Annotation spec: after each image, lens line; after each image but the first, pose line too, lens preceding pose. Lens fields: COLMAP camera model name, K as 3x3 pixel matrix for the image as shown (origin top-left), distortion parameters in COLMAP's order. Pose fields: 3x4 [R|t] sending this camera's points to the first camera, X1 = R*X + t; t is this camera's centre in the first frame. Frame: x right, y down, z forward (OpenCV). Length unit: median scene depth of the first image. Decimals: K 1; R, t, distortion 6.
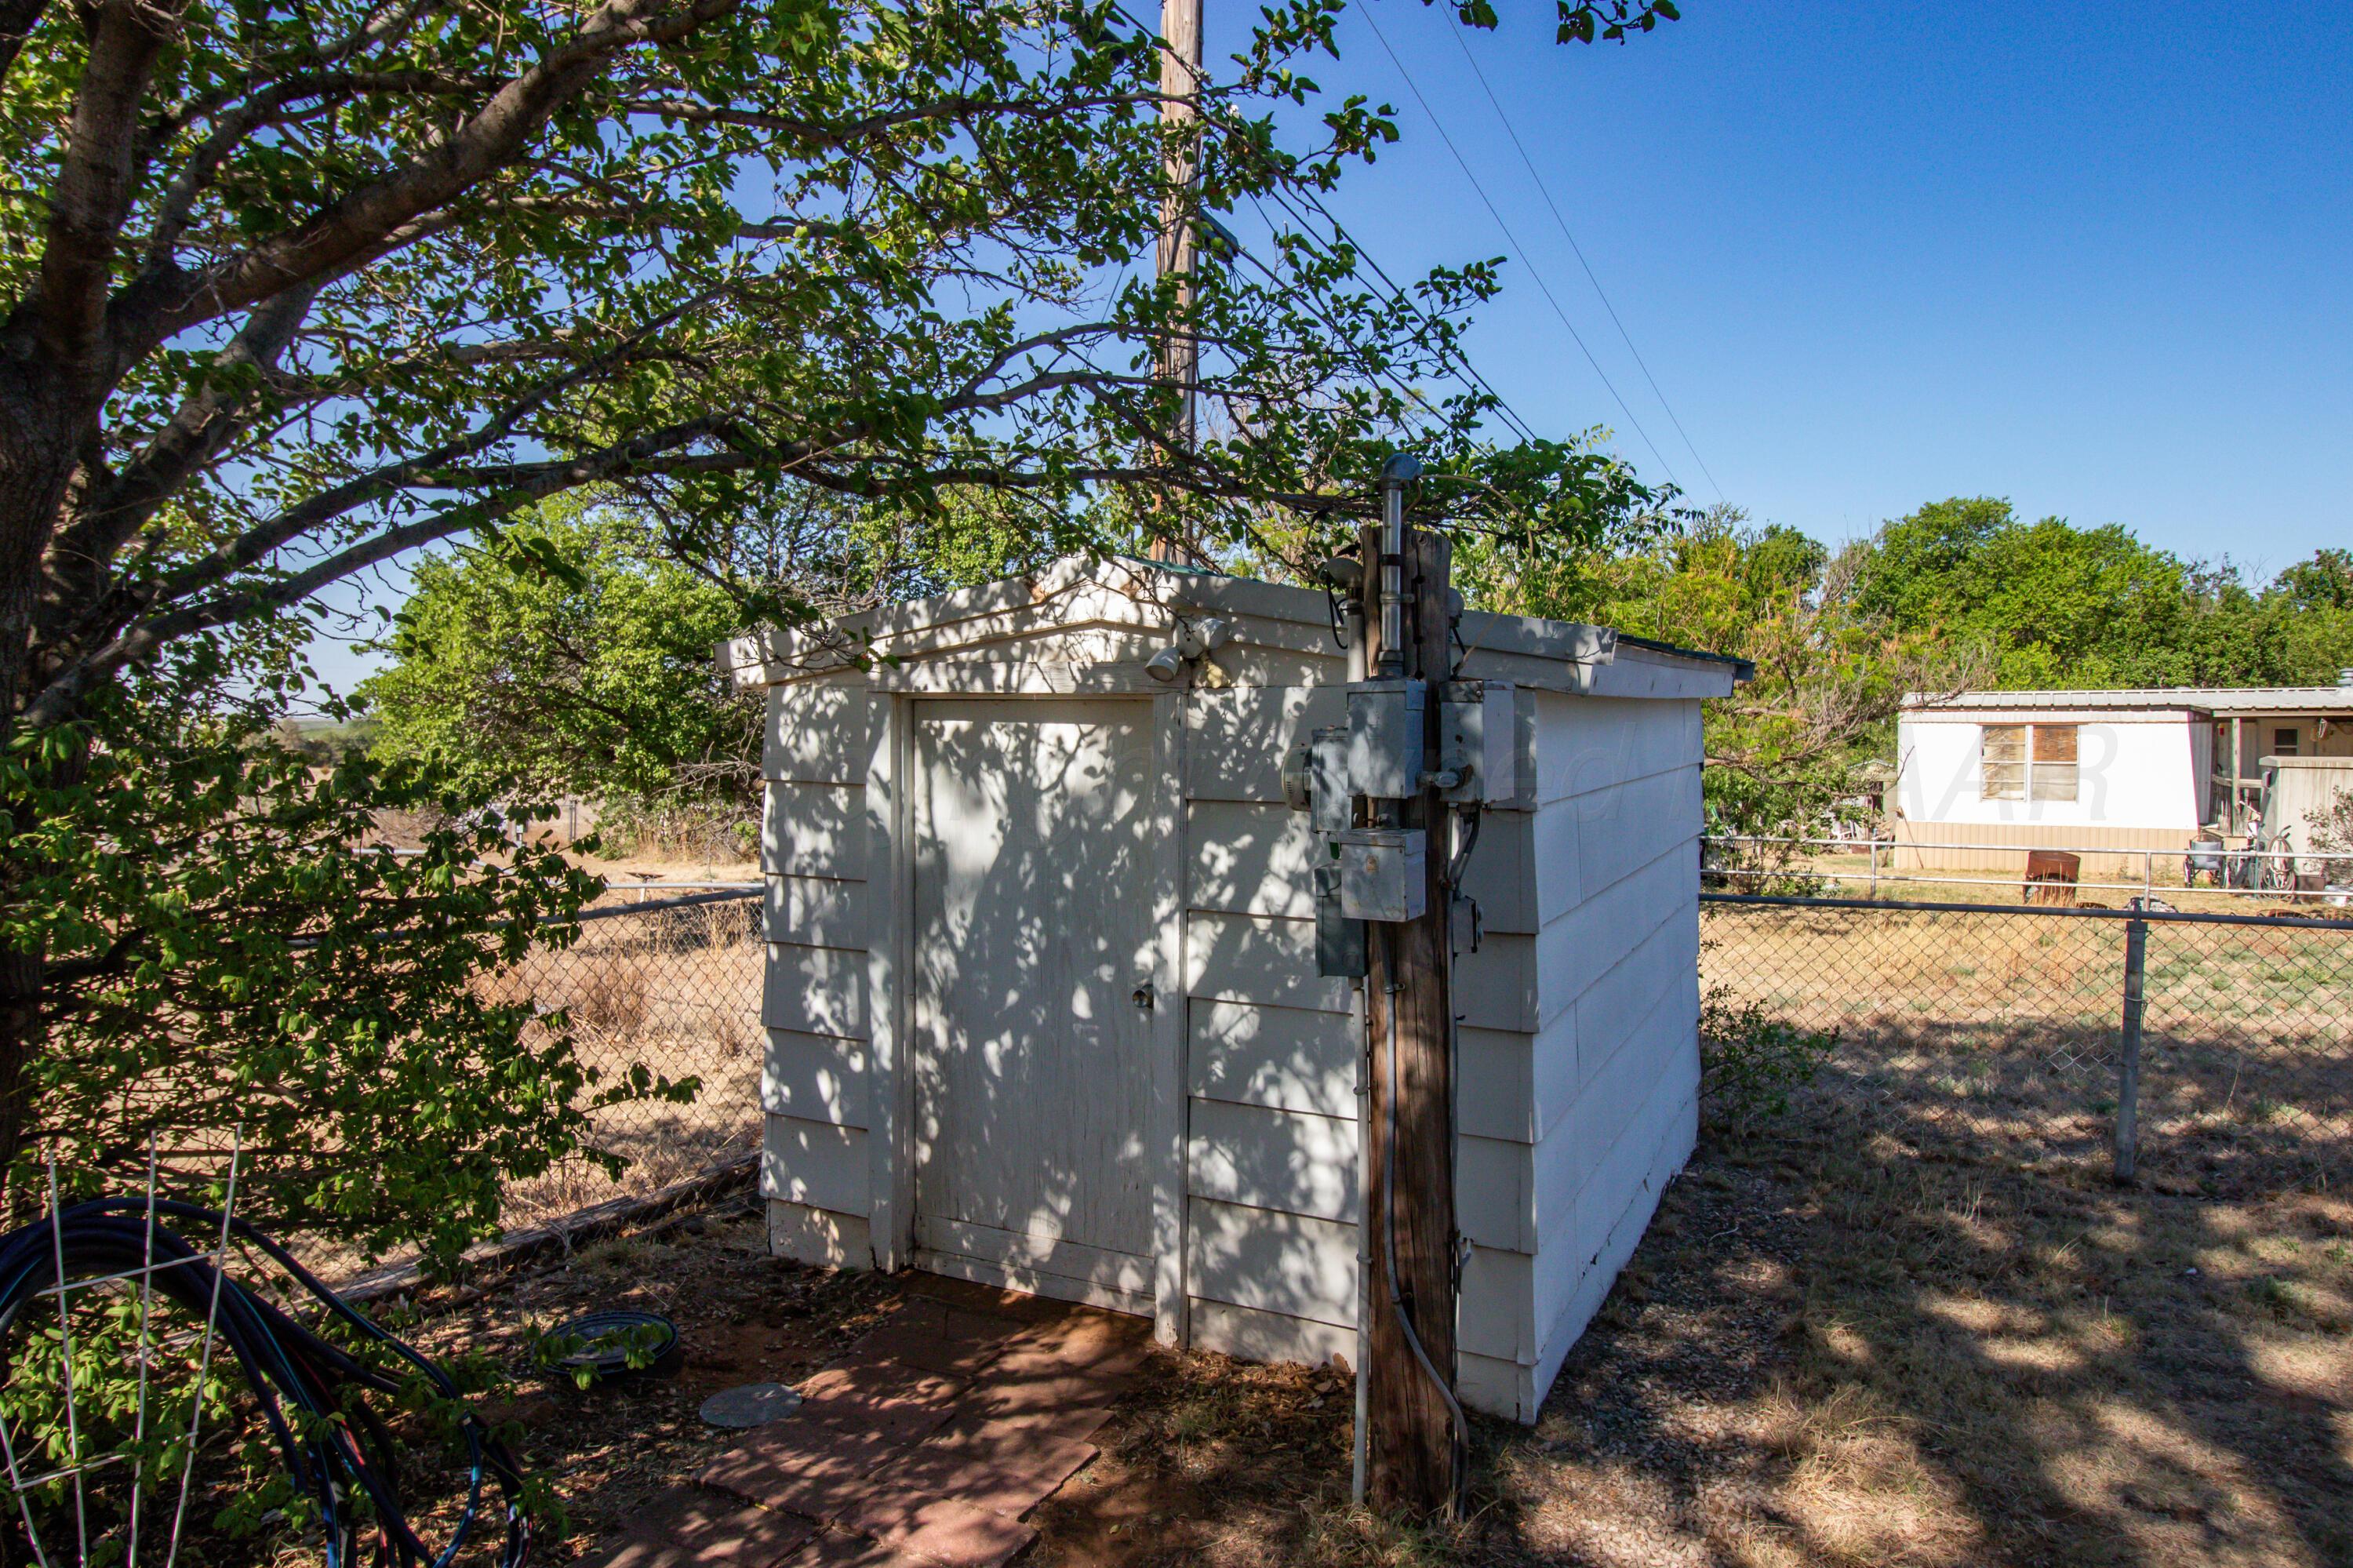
lens RADIAL K [[1413.3, 0, 1176.5], [0, 1413.3, 784.0], [0, 0, 1]] dist [-0.022504, -0.001486]
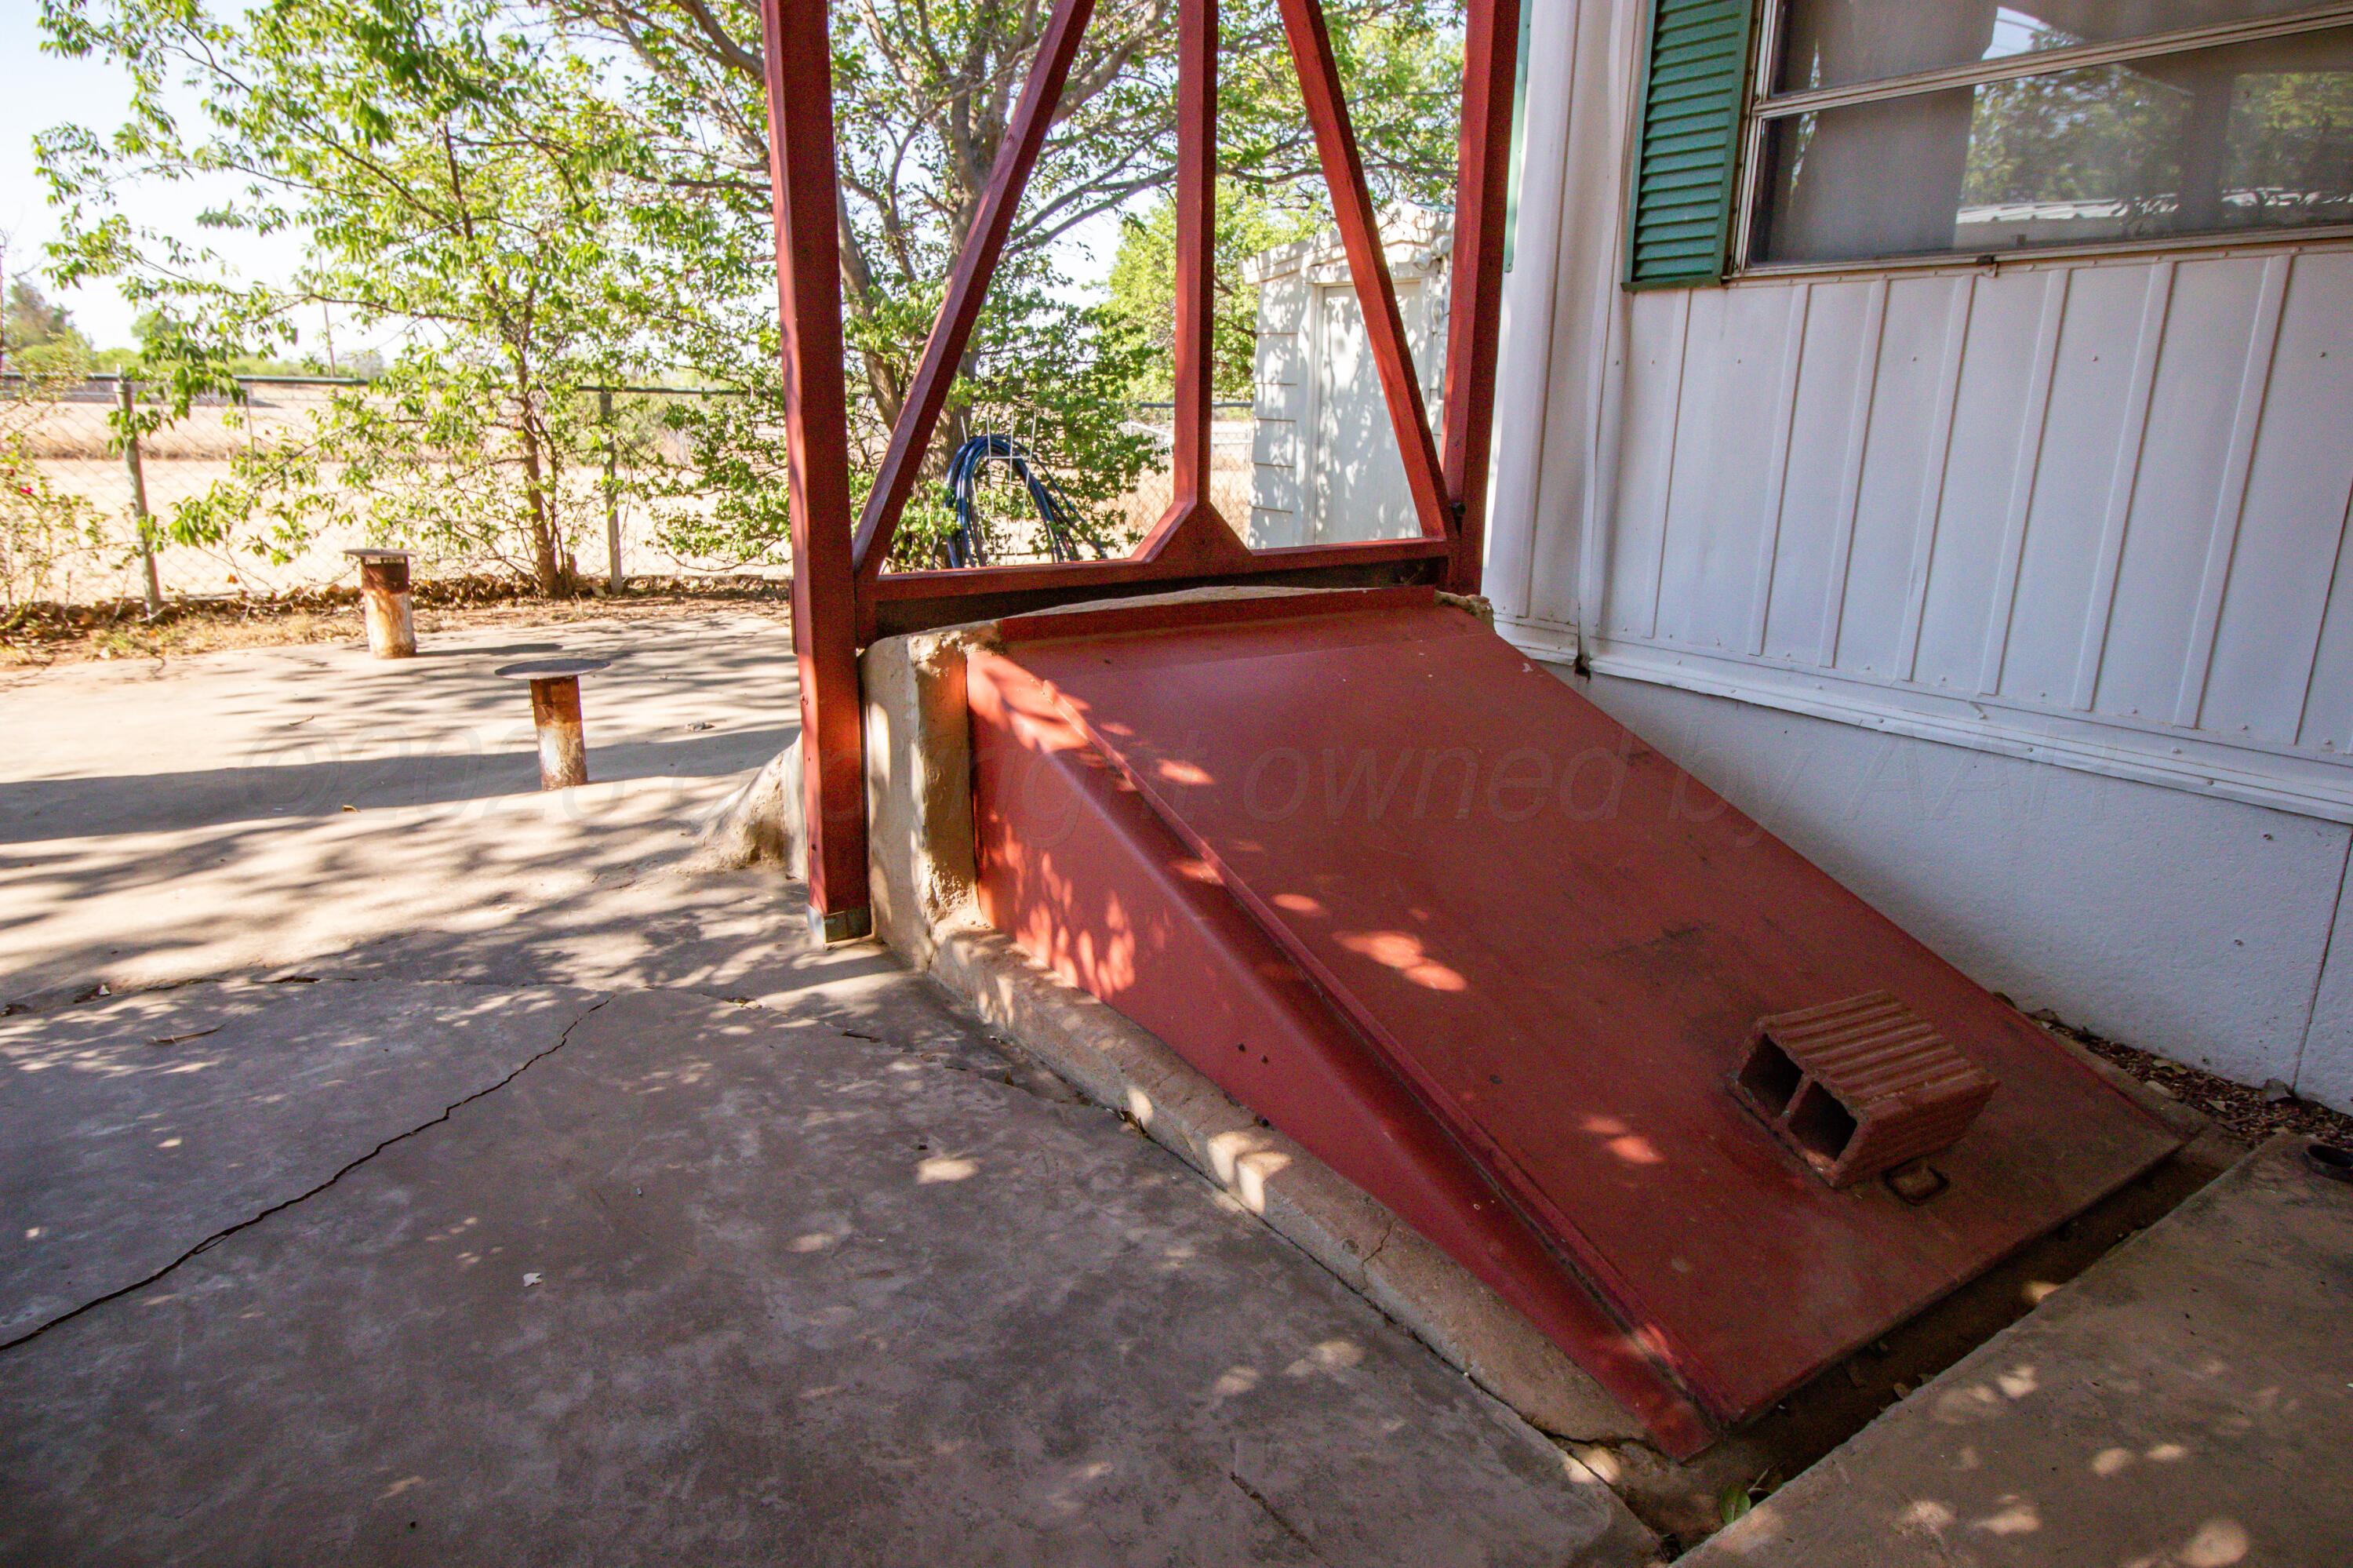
lens RADIAL K [[1413.3, 0, 1176.5], [0, 1413.3, 784.0], [0, 0, 1]] dist [-0.022504, -0.001486]
pose [[0.891609, 0.130271, -0.433663, 0.570097], [-0.024719, 0.970297, 0.240652, 0.143814], [0.452132, -0.203847, 0.868345, -0.925345]]
